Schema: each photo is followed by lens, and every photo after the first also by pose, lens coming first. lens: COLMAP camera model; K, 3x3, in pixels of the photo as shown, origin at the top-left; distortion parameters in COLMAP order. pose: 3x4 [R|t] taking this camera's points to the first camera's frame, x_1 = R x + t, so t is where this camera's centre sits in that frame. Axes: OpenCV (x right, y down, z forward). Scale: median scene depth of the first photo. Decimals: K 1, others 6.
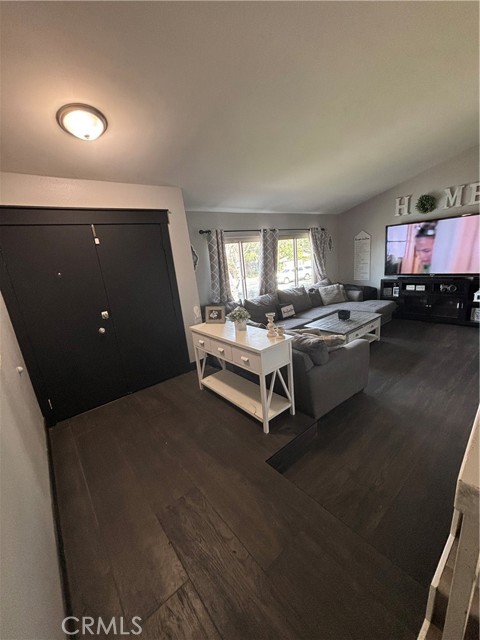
lens RADIAL K [[256.5, 0, 240.0], [0, 256.5, 320.6], [0, 0, 1]] dist [0.001789, 0.000060]
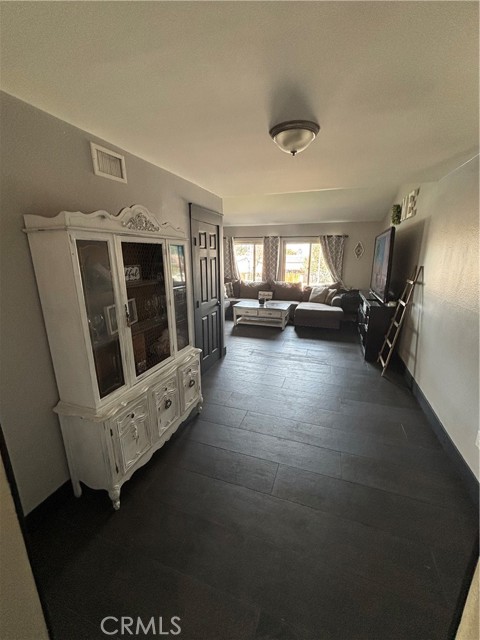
lens RADIAL K [[256.5, 0, 240.9], [0, 256.5, 319.0], [0, 0, 1]] dist [0.001789, 0.000060]
pose [[0.510770, 0.294647, -0.807649, 1.300294], [-0.264737, 0.947691, 0.178314, -0.131224], [0.817941, 0.122737, 0.562057, 0.122838]]
